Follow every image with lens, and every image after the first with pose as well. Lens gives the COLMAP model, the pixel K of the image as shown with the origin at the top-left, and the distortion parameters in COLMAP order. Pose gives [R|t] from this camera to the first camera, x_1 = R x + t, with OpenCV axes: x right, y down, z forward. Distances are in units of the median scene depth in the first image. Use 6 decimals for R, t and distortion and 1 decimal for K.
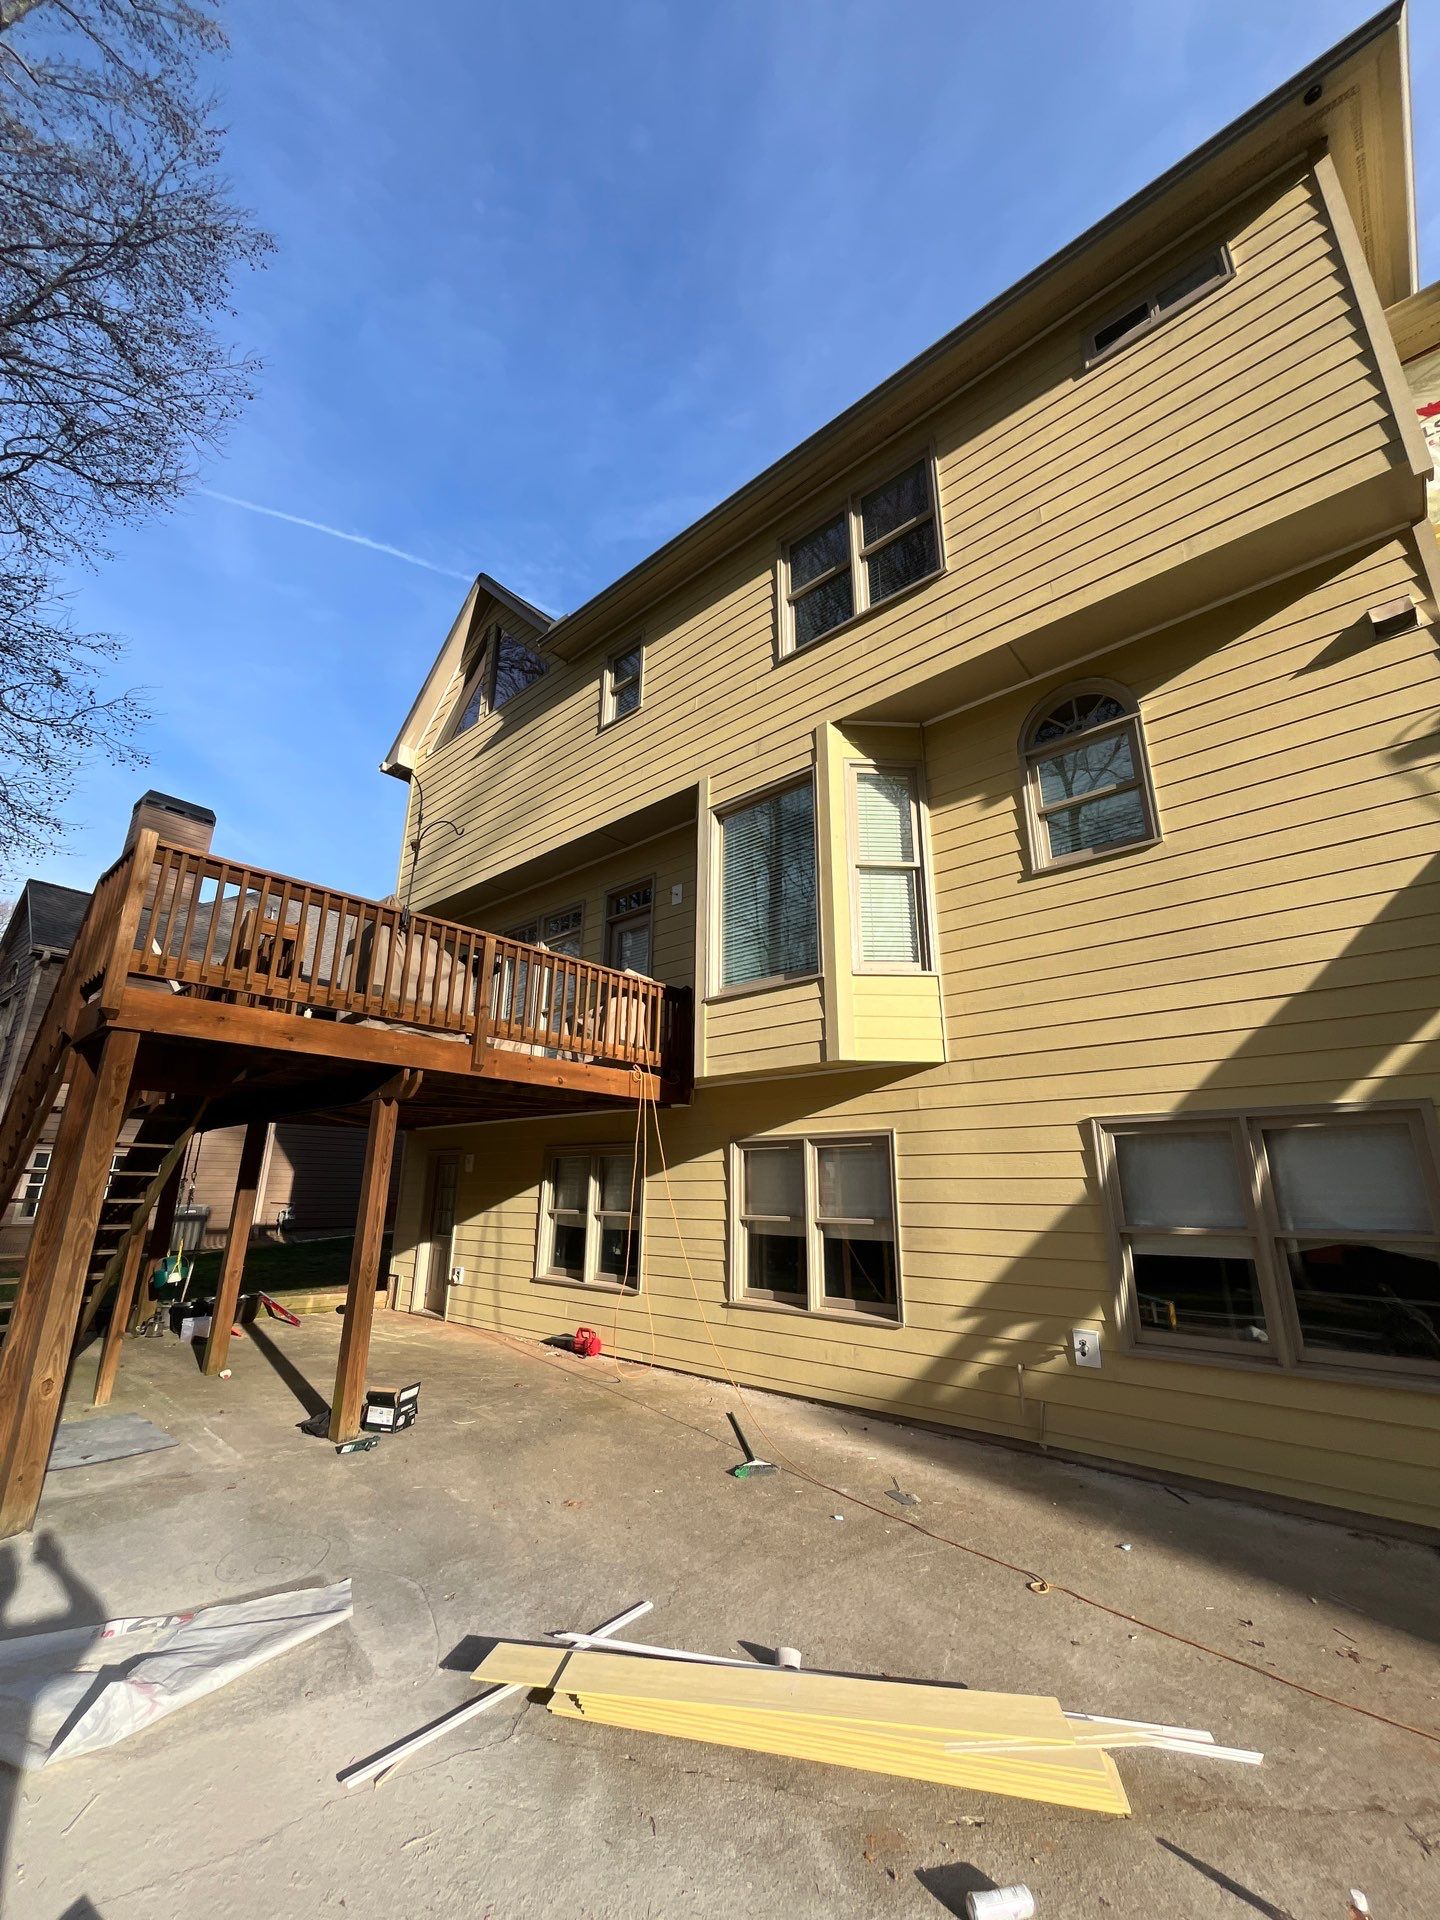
lens RADIAL K [[775.6, 0, 720.0], [0, 775.6, 960.0], [0, 0, 1]] dist [0.001466, -0.000230]
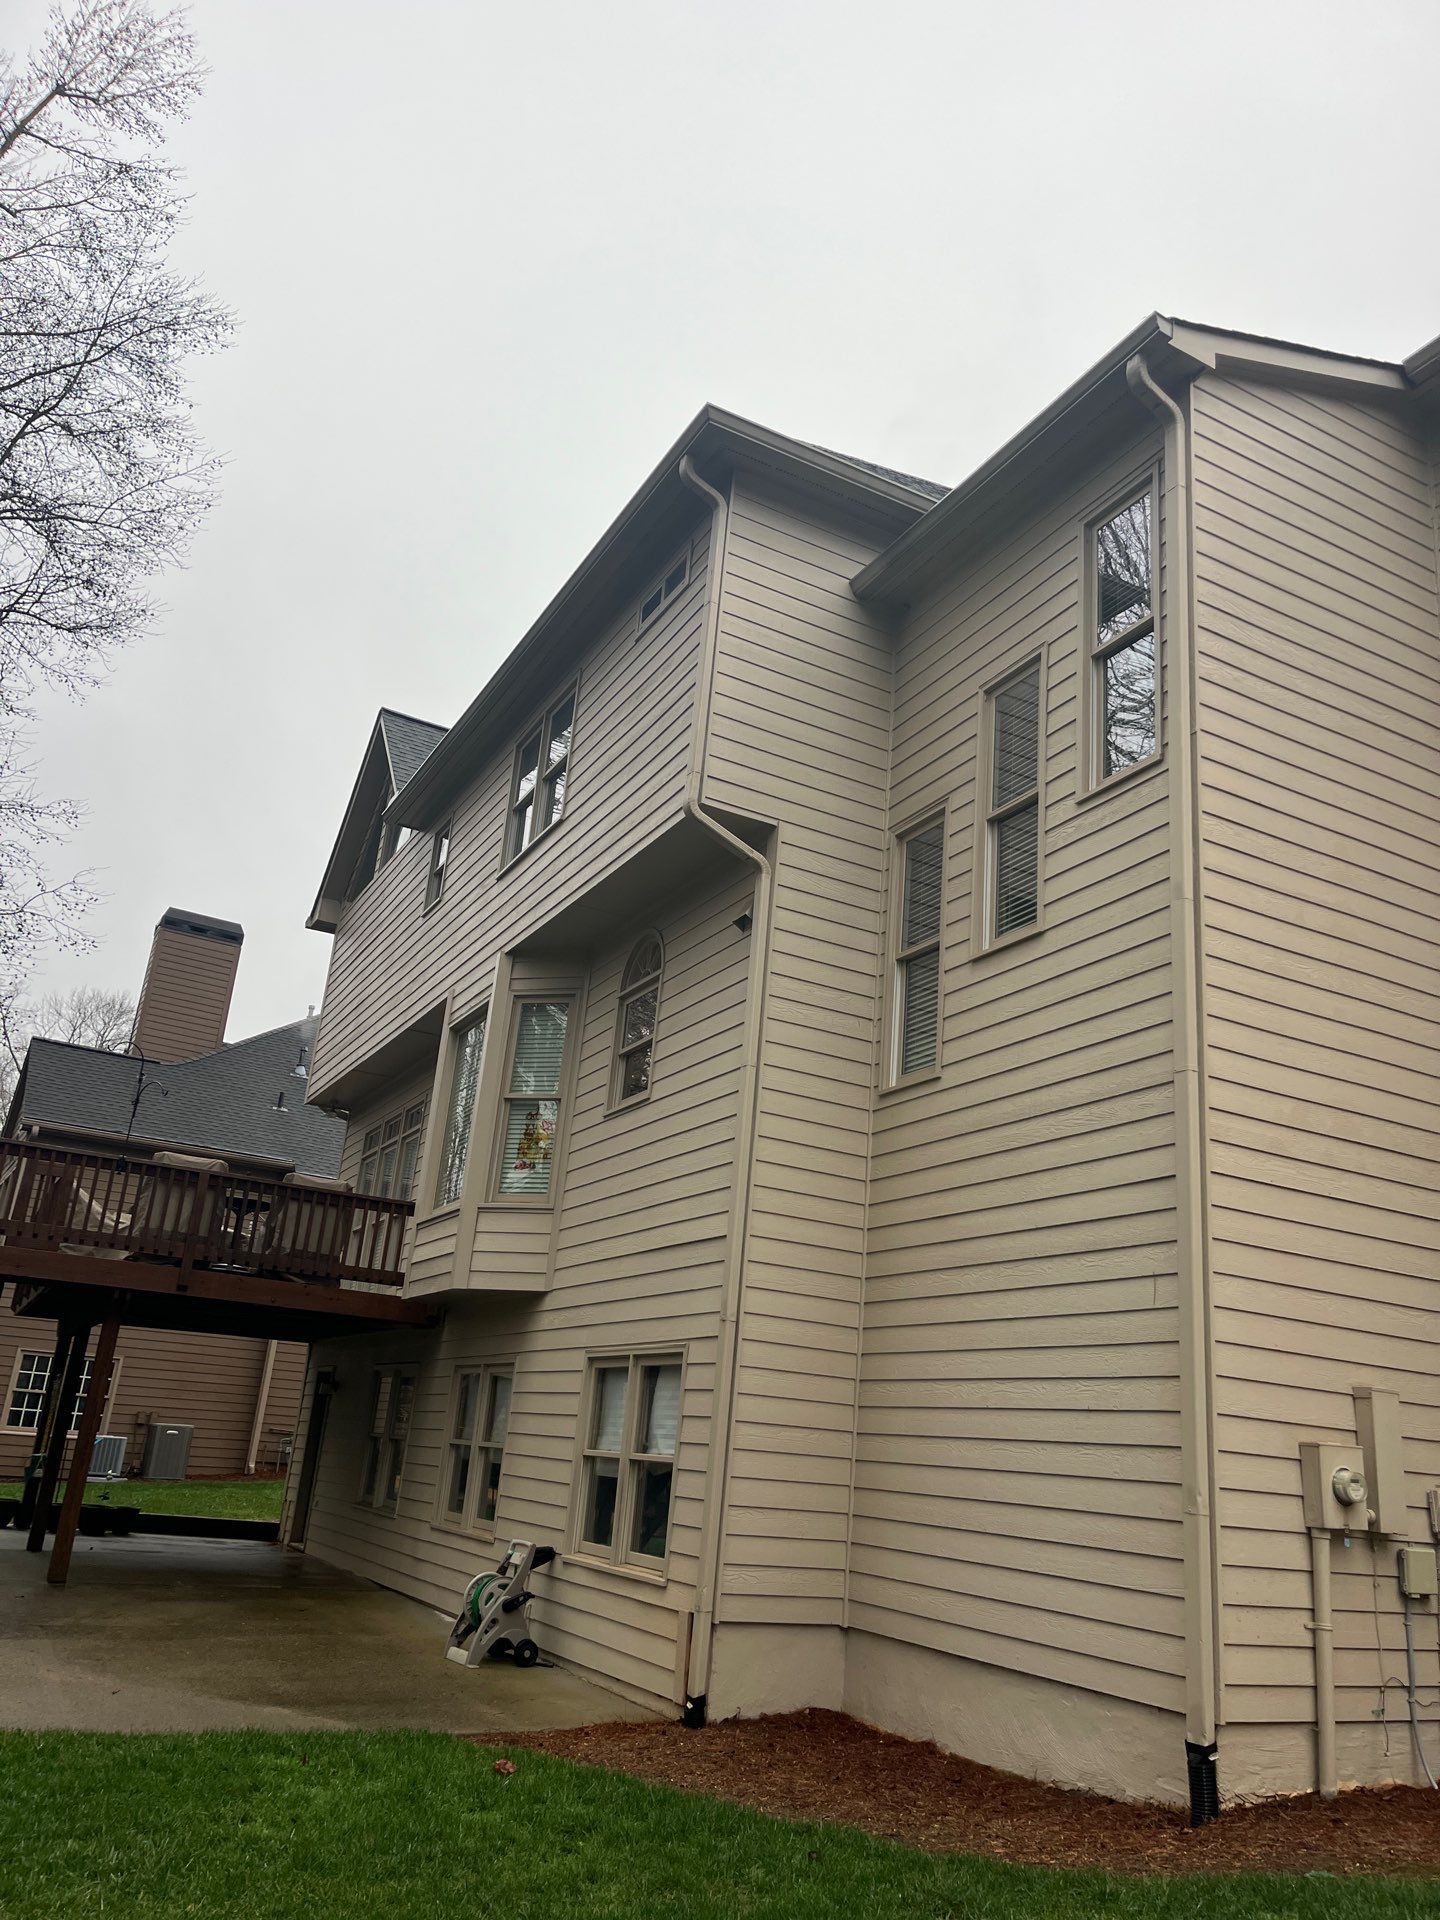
lens RADIAL K [[1442.8, 0, 720.0], [0, 1442.8, 960.0], [0, 0, 1]] dist [0.070846, -0.079581]
pose [[0.933088, -0.051355, -0.355963, 1.239820], [0.032116, 0.997696, -0.059752, -0.195753], [0.358212, 0.044322, 0.932588, -0.776296]]
